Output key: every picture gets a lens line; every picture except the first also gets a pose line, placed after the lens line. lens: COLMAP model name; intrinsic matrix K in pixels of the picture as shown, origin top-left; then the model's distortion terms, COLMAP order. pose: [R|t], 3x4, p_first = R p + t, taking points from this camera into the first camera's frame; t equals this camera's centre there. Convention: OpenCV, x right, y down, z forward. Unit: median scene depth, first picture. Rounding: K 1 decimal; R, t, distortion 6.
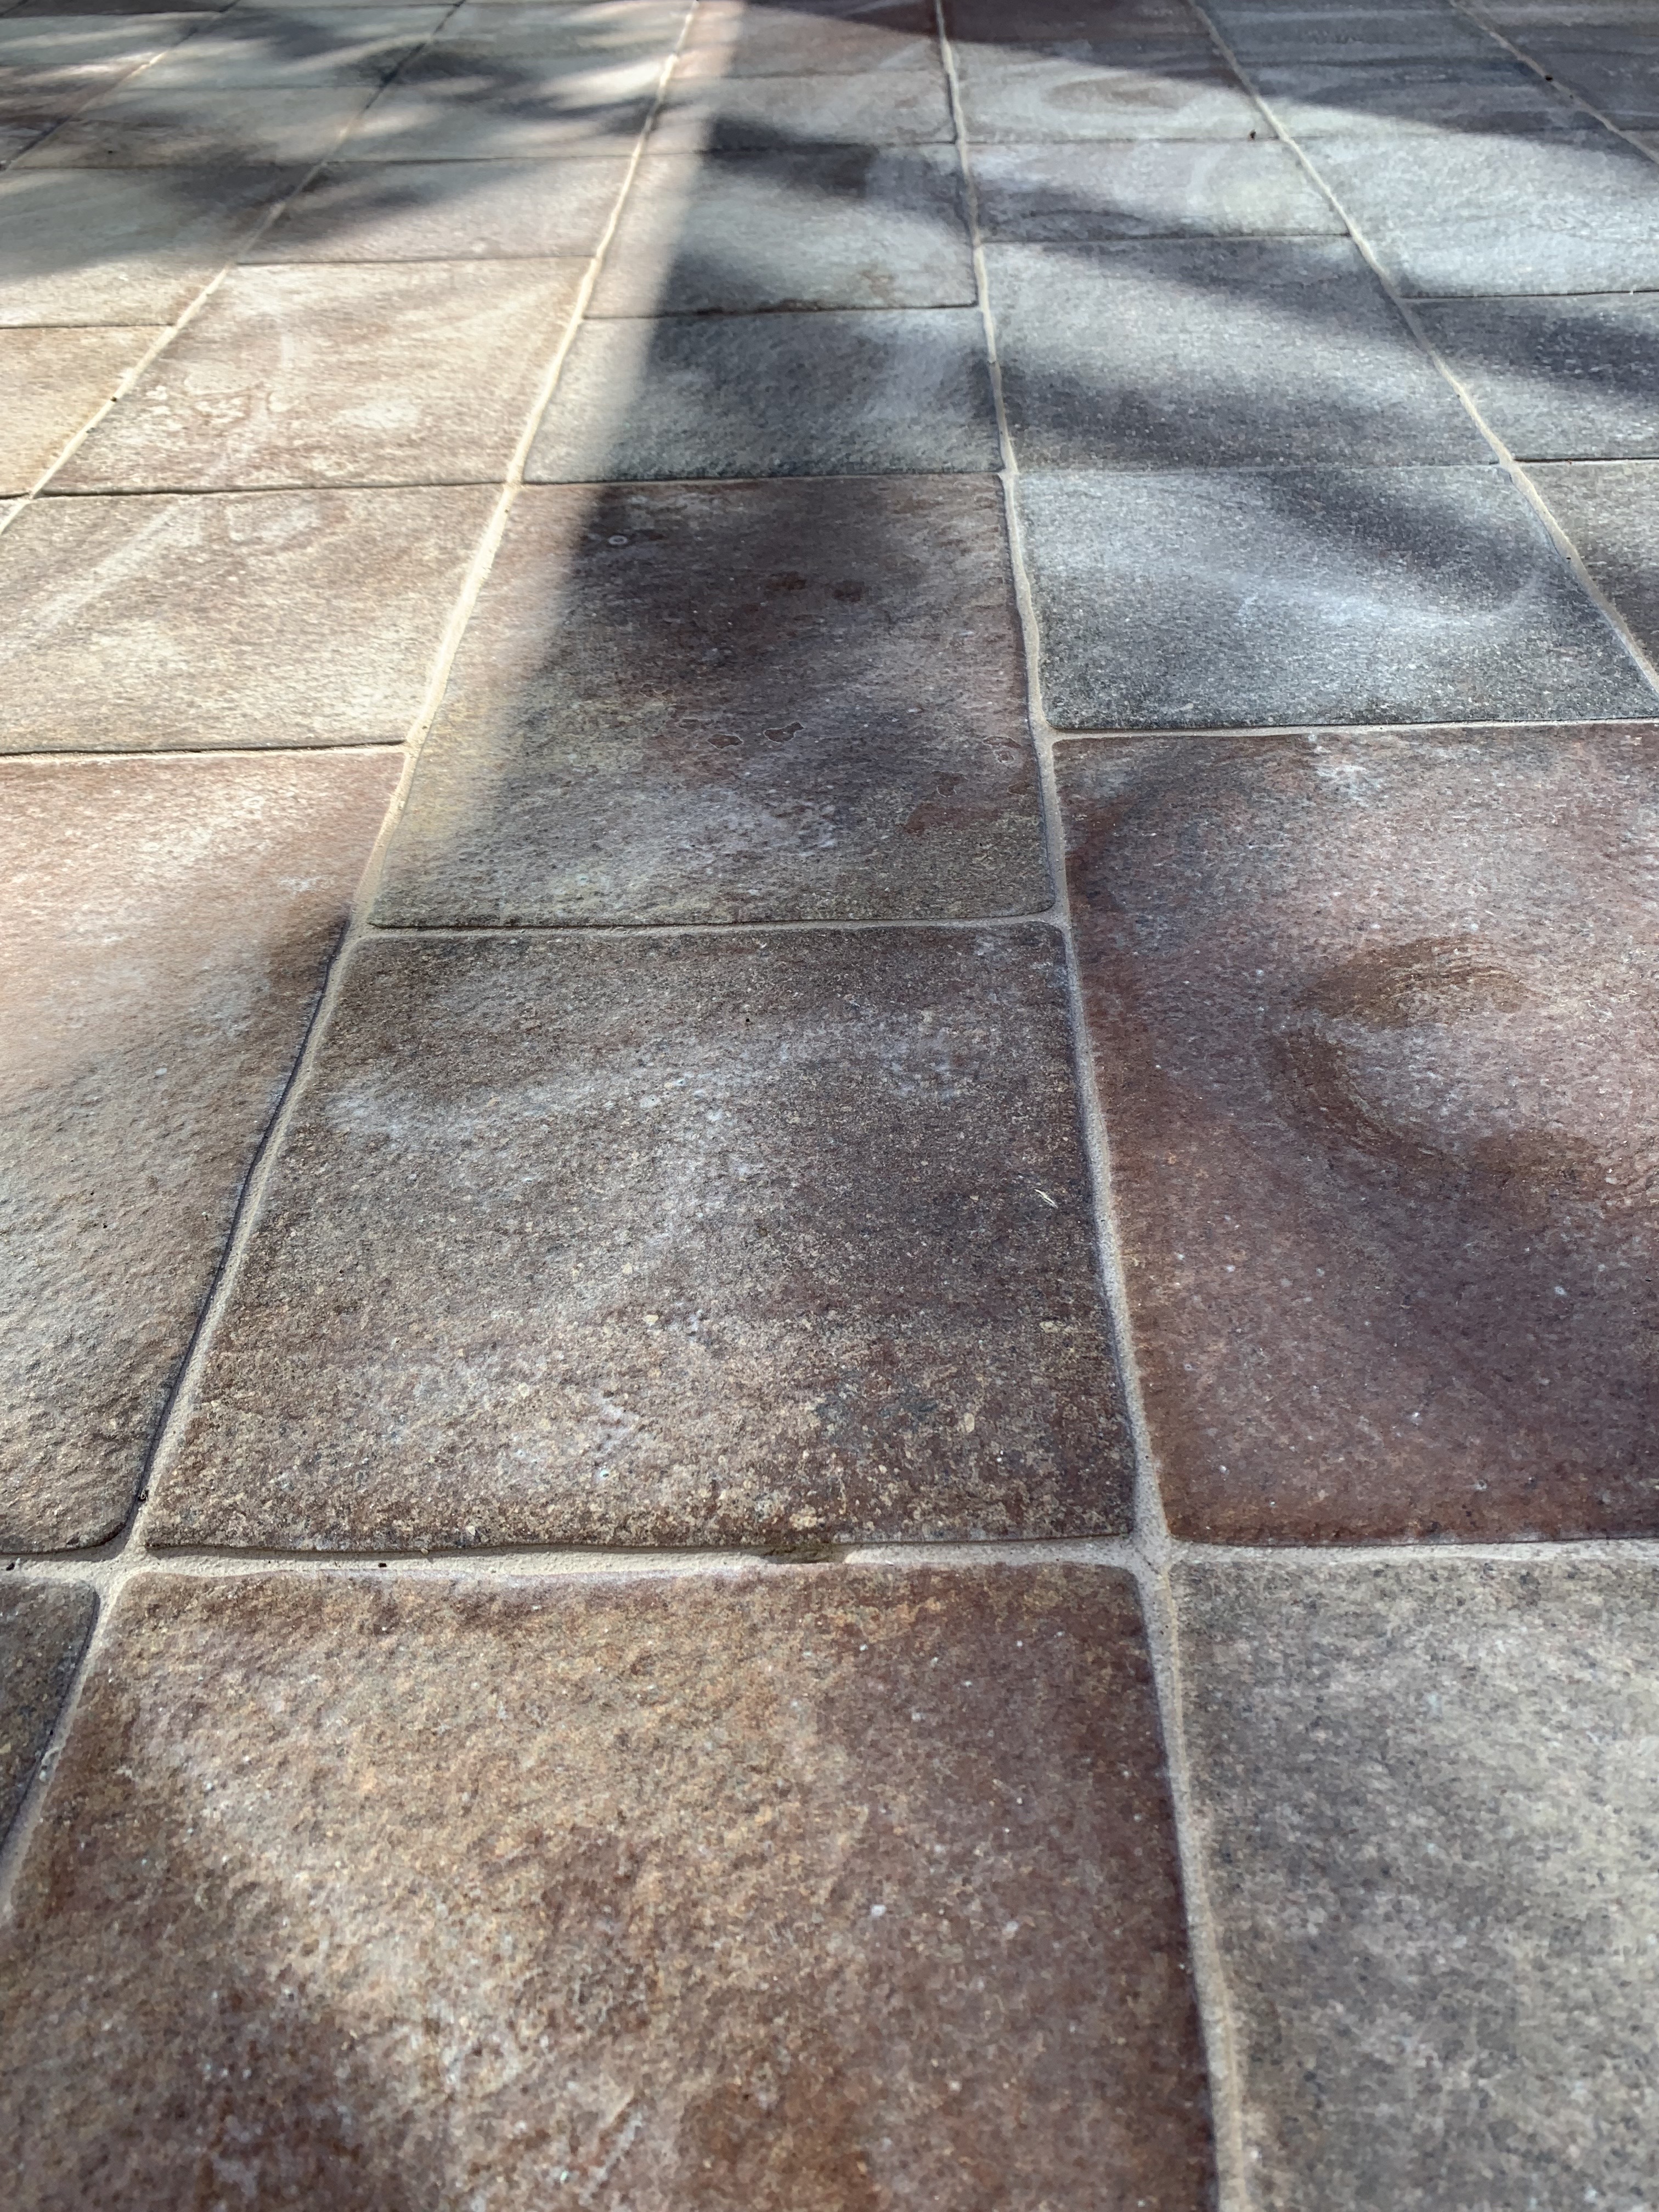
lens RADIAL K [[1664.7, 0, 812.6], [0, 1664.7, 1090.0], [0, 0, 1]] dist [0.032990, -0.031722]
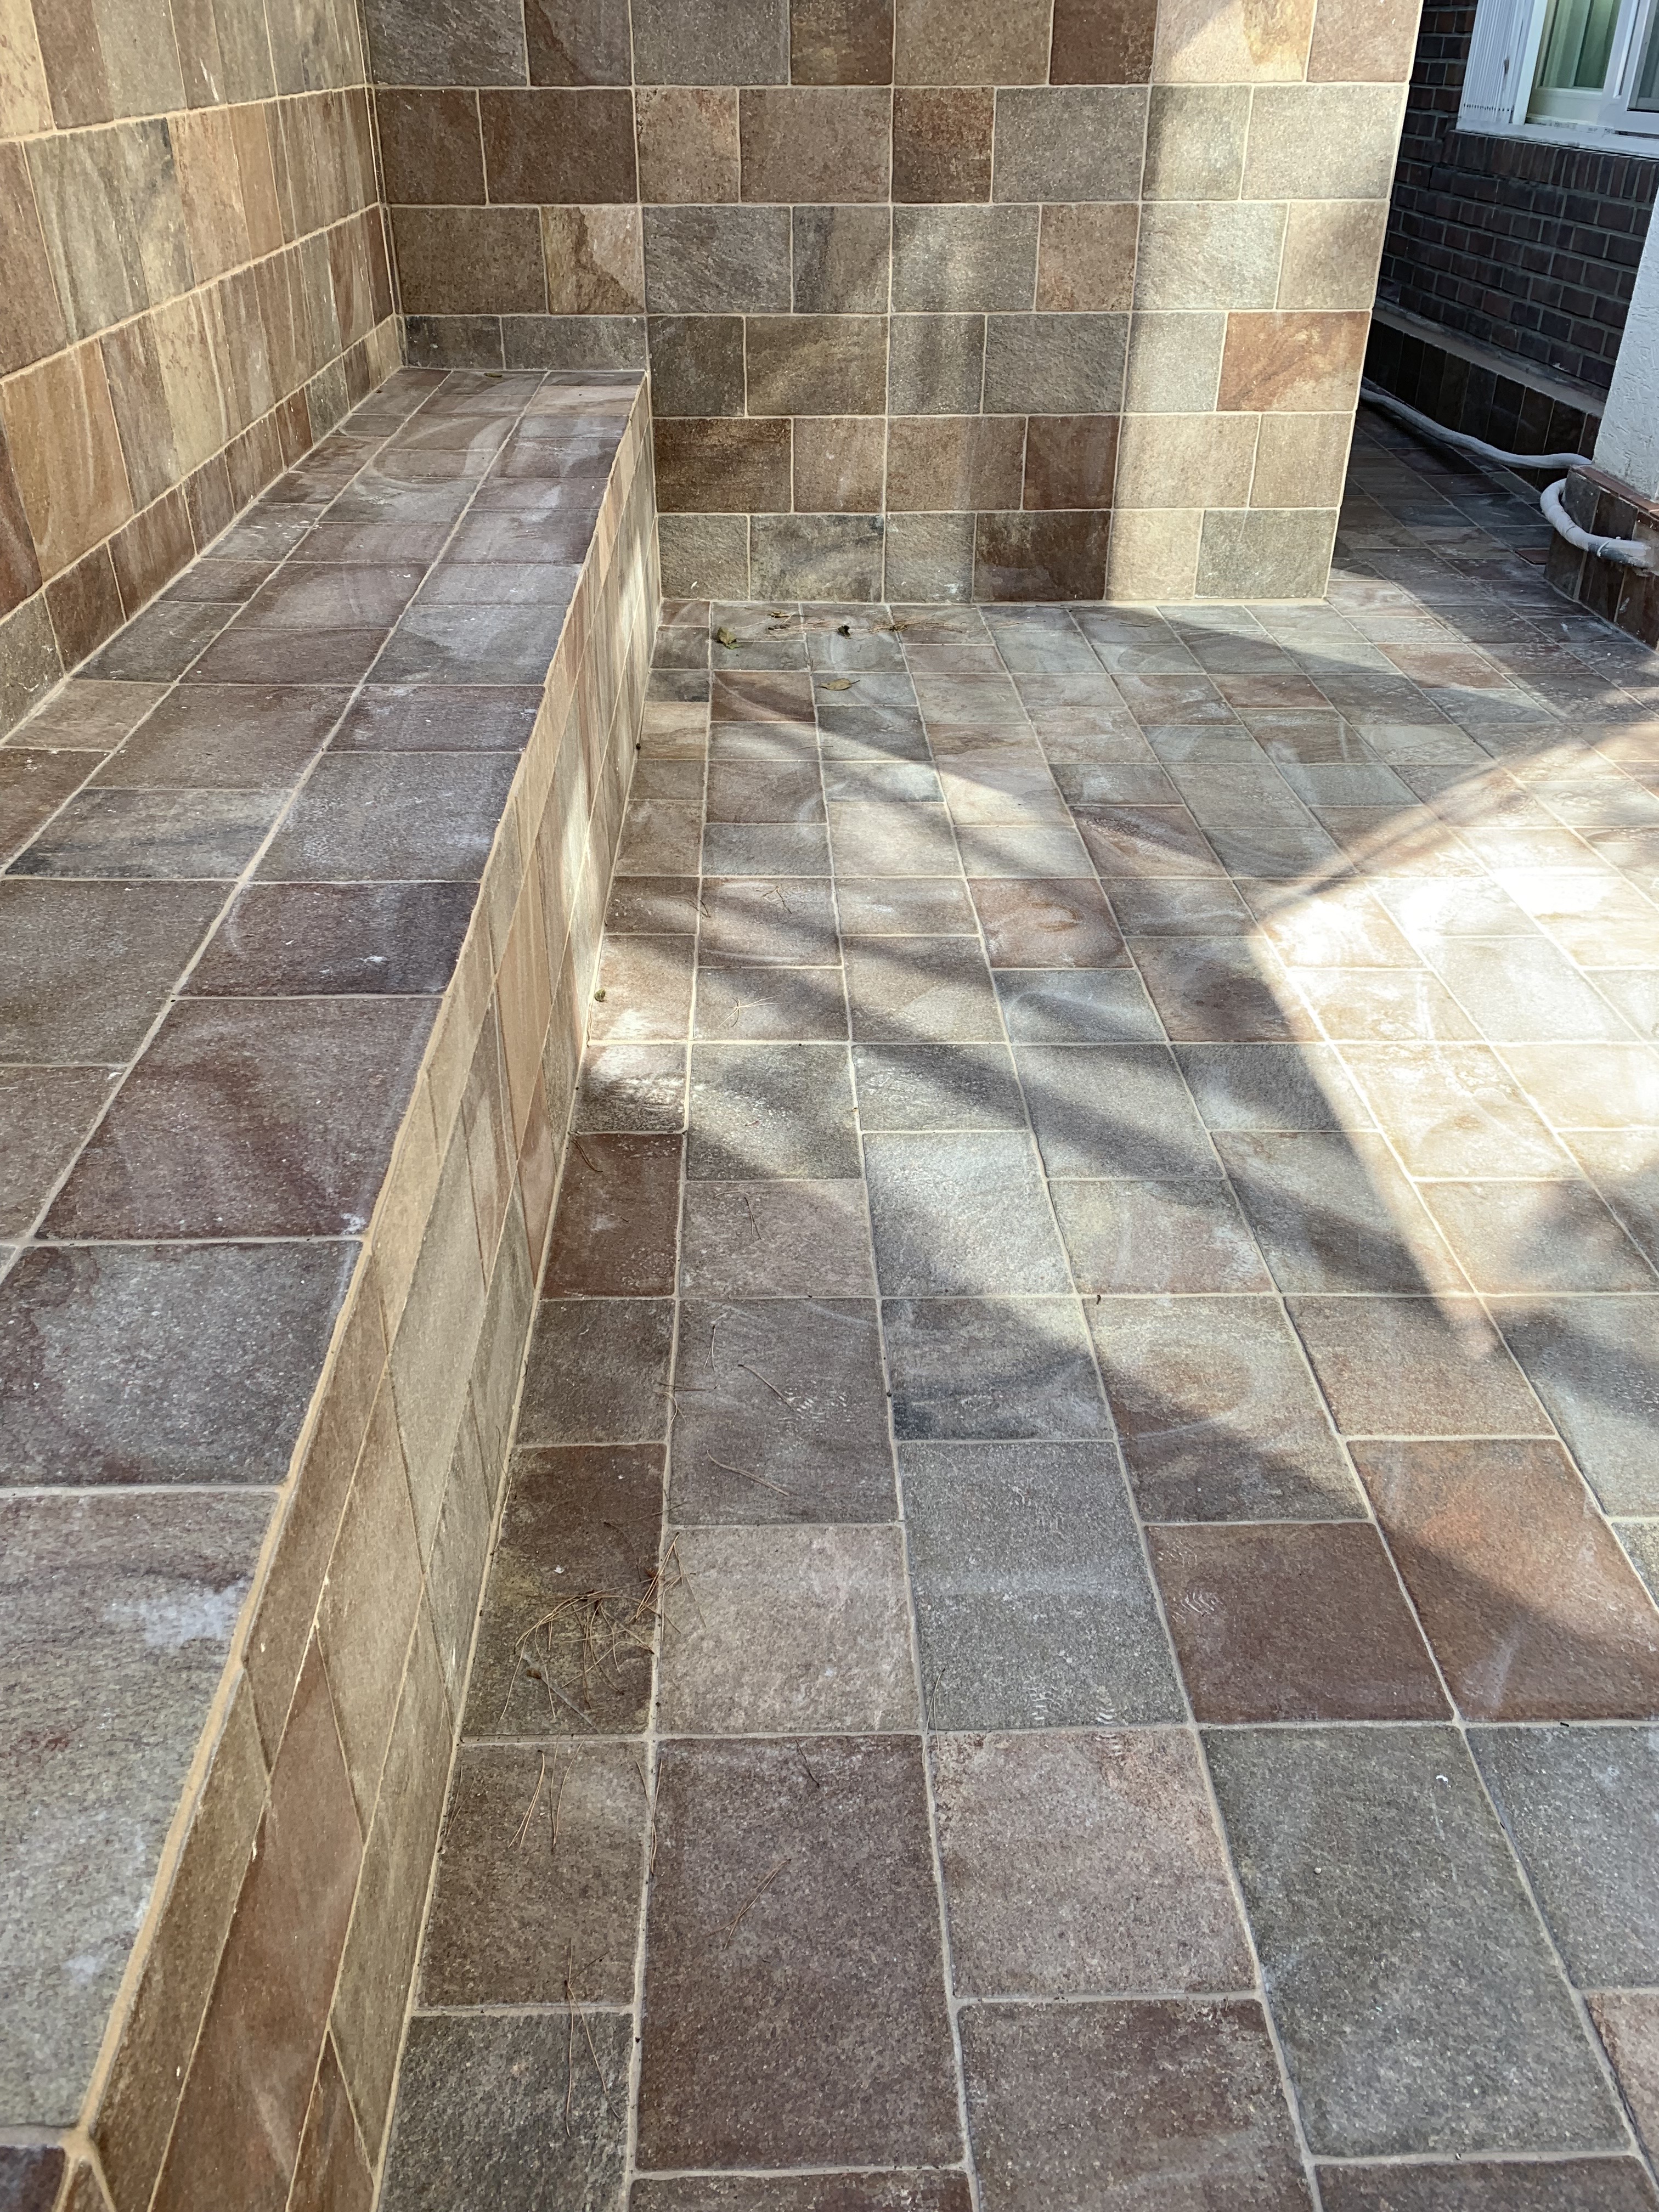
lens RADIAL K [[1664.7, 0, 812.6], [0, 1664.7, 1090.0], [0, 0, 1]] dist [0.032990, -0.031722]
pose [[-0.999120, 0.039661, -0.013668, 0.895787], [-0.001088, 0.301207, 0.953558, -3.594742], [0.041936, 0.952734, -0.300898, 2.167173]]
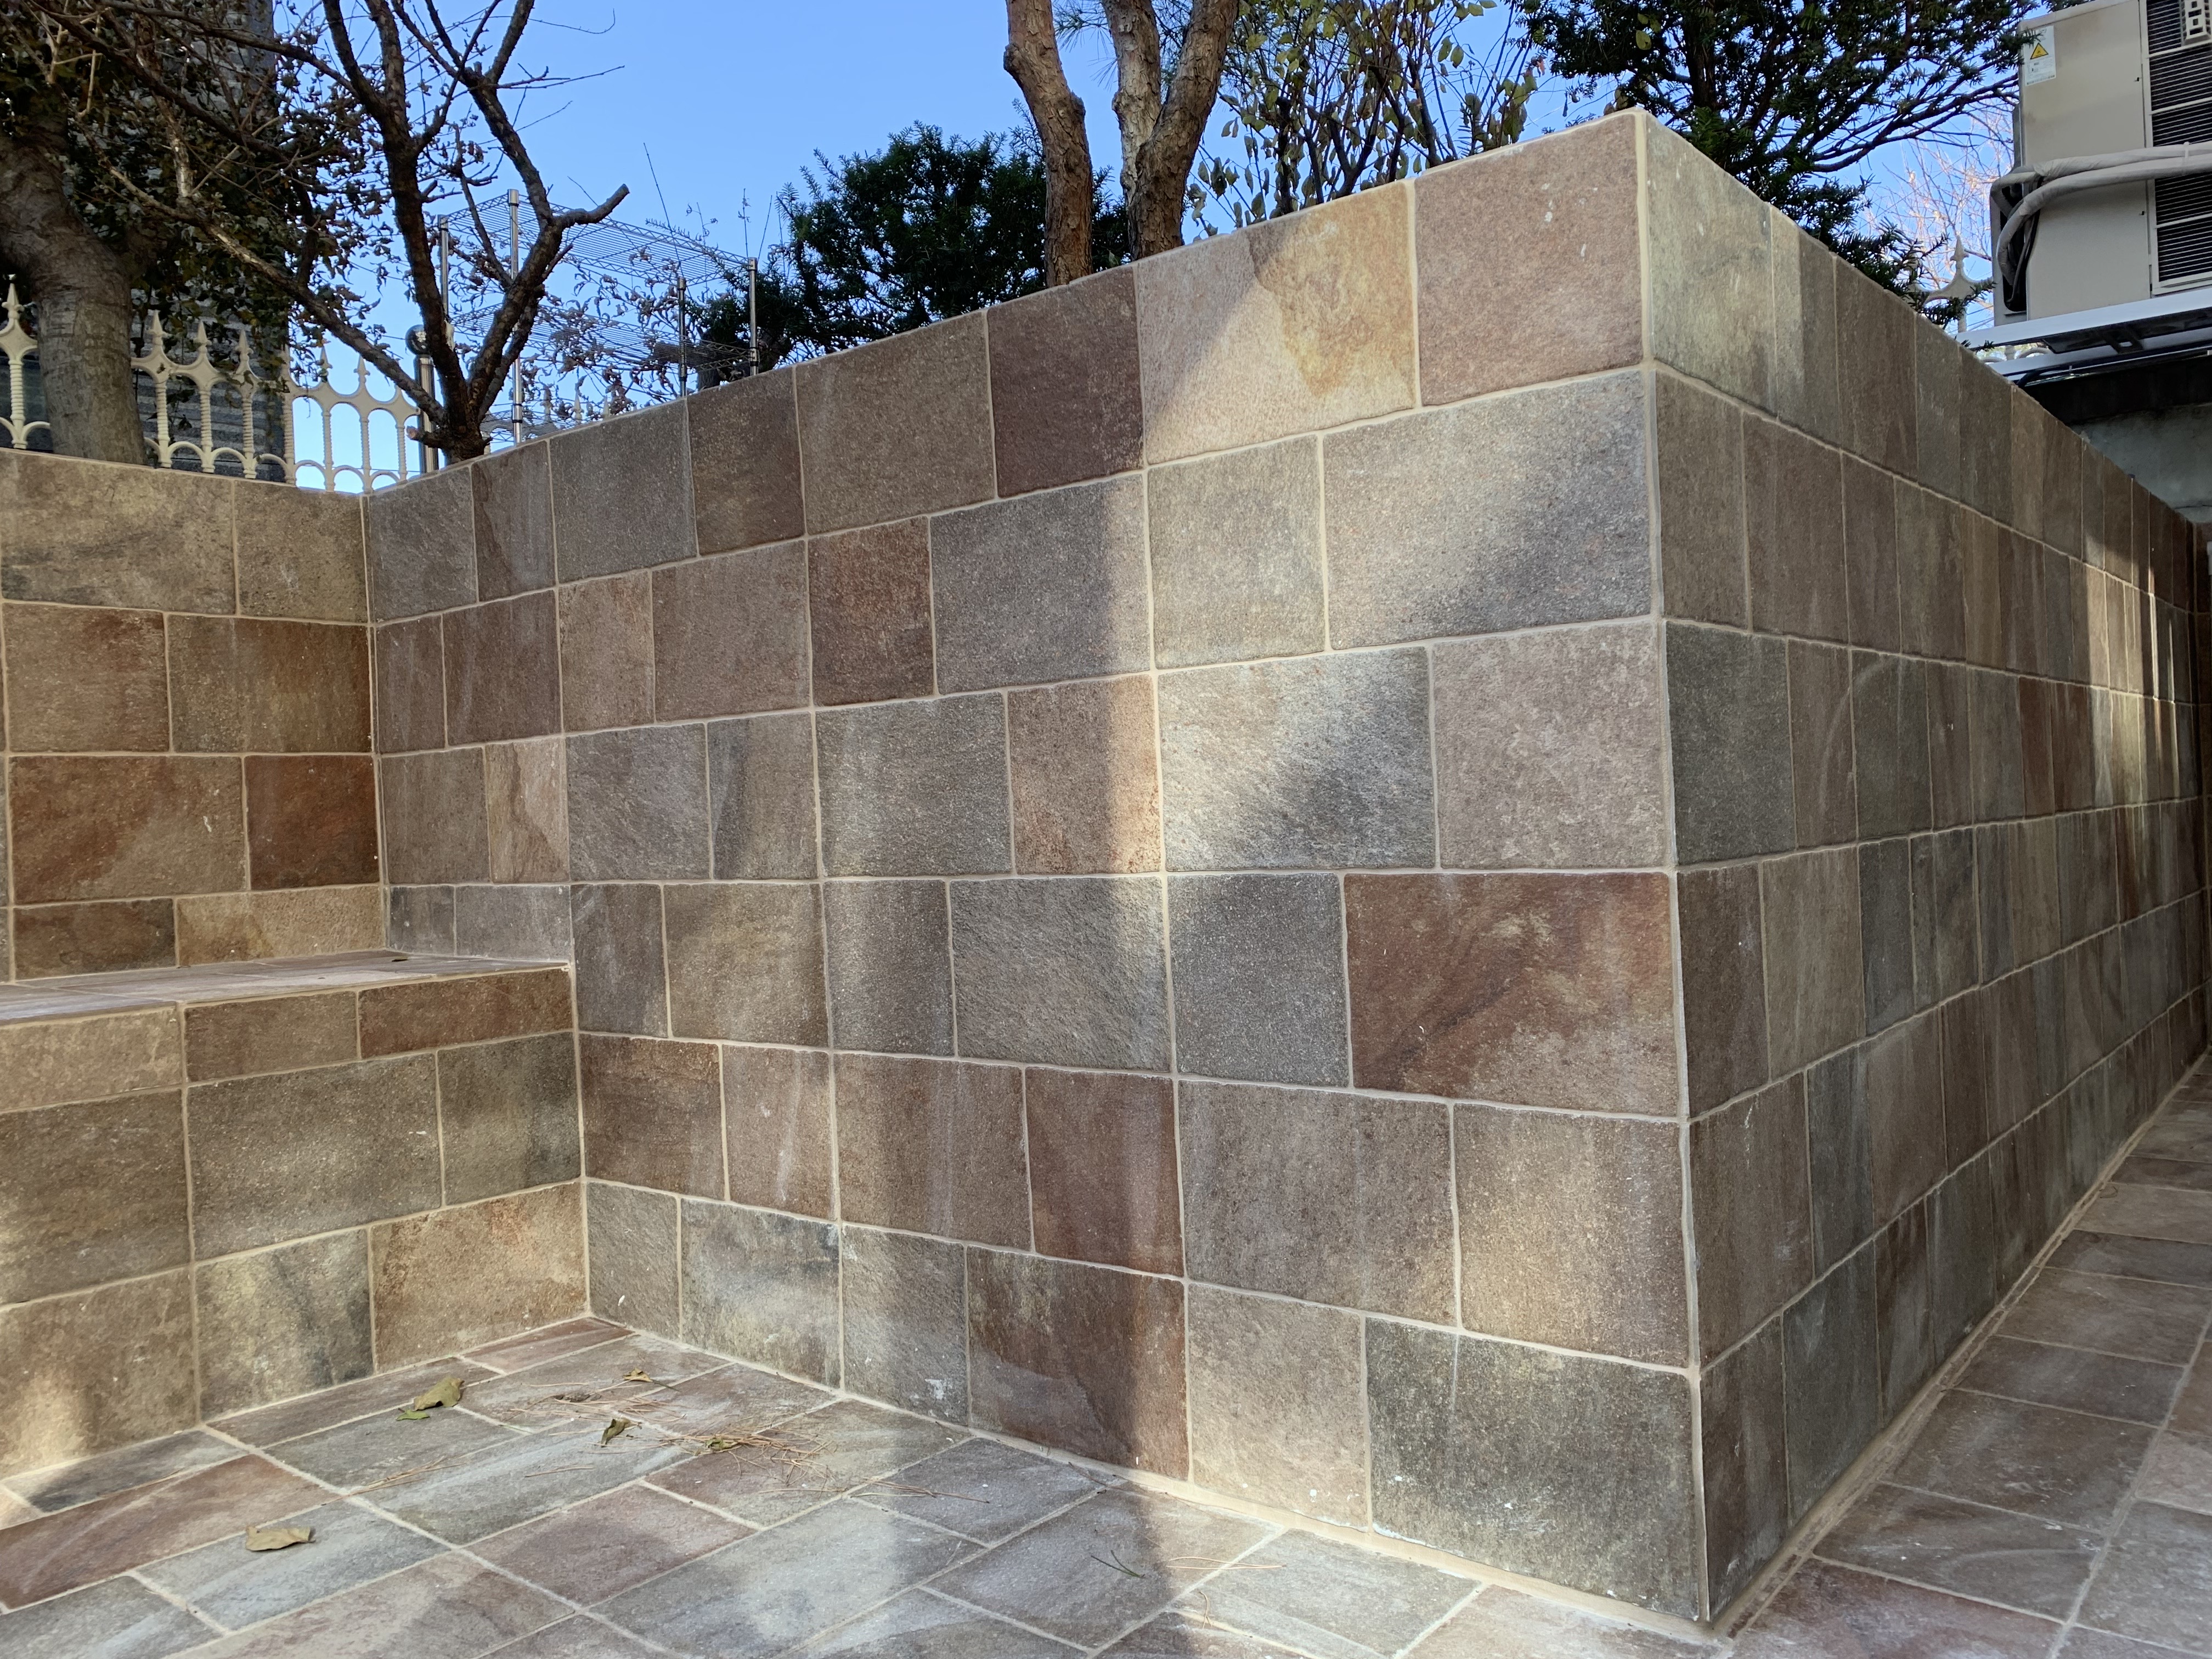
lens RADIAL K [[1715.0, 0, 1102.8], [0, 1715.0, 805.5], [0, 0, 1]] dist [0.025526, -0.010789]
pose [[-0.773156, 0.061500, 0.631227, -2.038222], [0.453745, 0.749017, 0.482792, -0.426147], [-0.443108, 0.659690, -0.607013, -0.373773]]
